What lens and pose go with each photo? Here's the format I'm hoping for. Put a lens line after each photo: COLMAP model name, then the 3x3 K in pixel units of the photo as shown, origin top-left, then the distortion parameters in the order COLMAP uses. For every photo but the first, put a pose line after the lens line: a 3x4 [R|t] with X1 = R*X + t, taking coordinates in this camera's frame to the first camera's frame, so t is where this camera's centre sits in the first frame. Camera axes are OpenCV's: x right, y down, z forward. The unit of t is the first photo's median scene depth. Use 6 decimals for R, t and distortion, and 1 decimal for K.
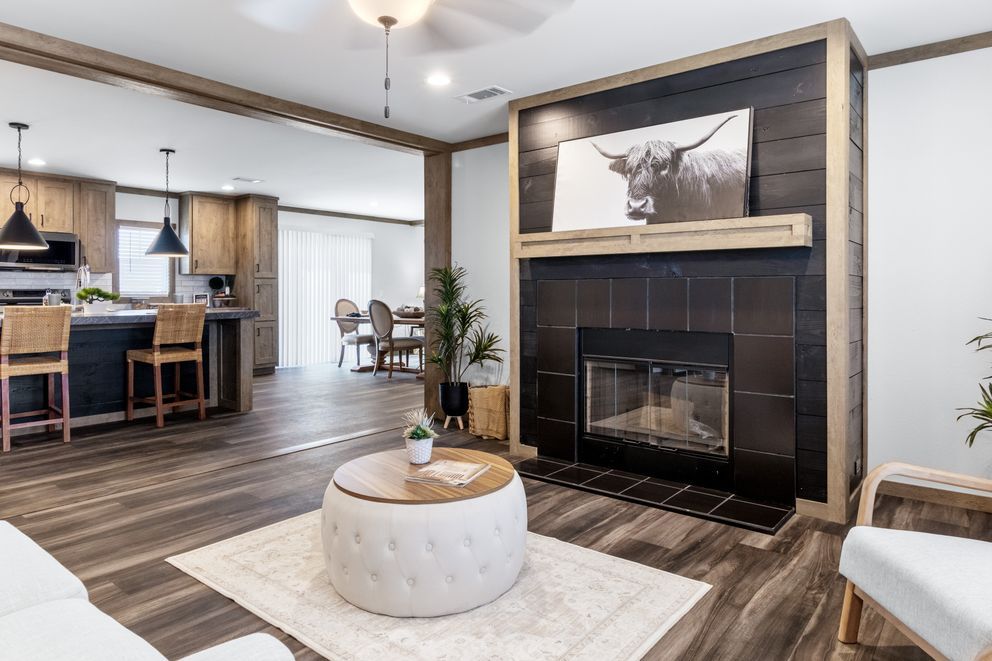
lens RADIAL K [[593.4, 0, 494.9], [0, 593.4, 307.1], [0, 0, 1]] dist [-0.023252, 0.000135]
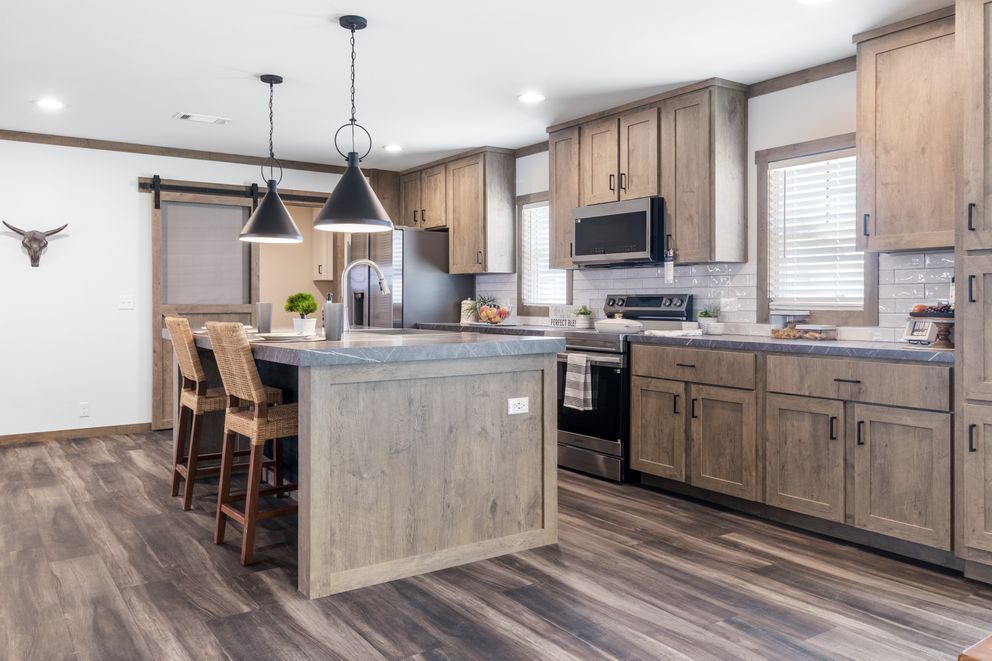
lens RADIAL K [[764.2, 0, 495.9], [0, 764.2, 300.5], [0, 0, 1]] dist [-0.001080, 0.000061]
pose [[-0.296294, 0.000344, -0.955097, 0.024435], [-0.025606, 0.999638, 0.008304, -0.022234], [0.954754, 0.026917, -0.296177, 0.884919]]
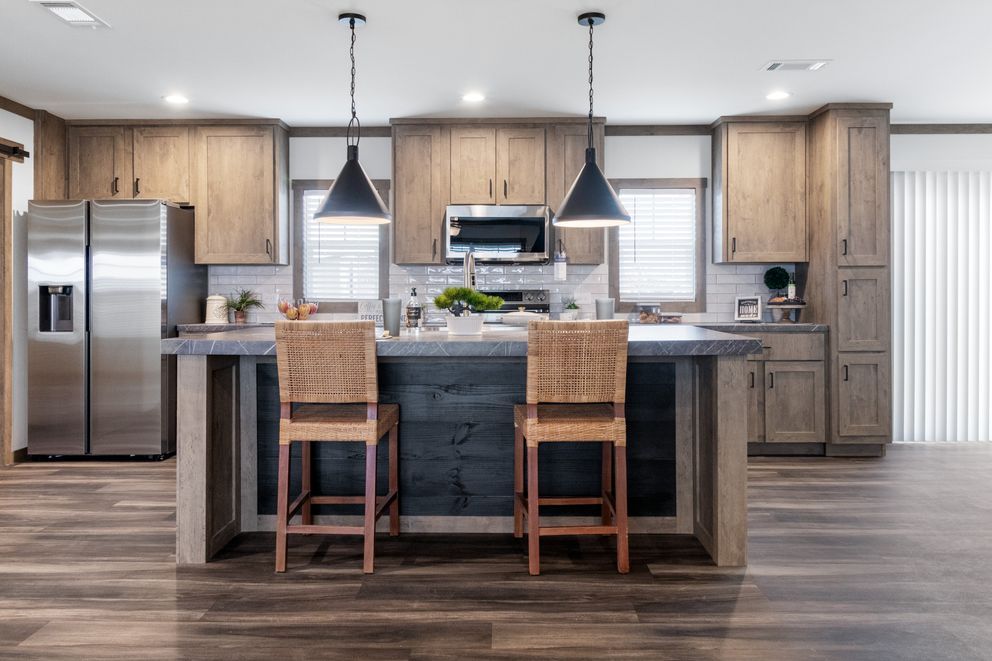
lens RADIAL K [[791.3, 0, 496.2], [0, 791.3, 292.2], [0, 0, 1]] dist [-0.000941, 0.001483]
pose [[0.605219, -0.002322, -0.796056, -0.041586], [-0.019538, 0.999651, -0.017770, -0.009518], [0.795819, 0.026308, 0.604962, 0.351294]]
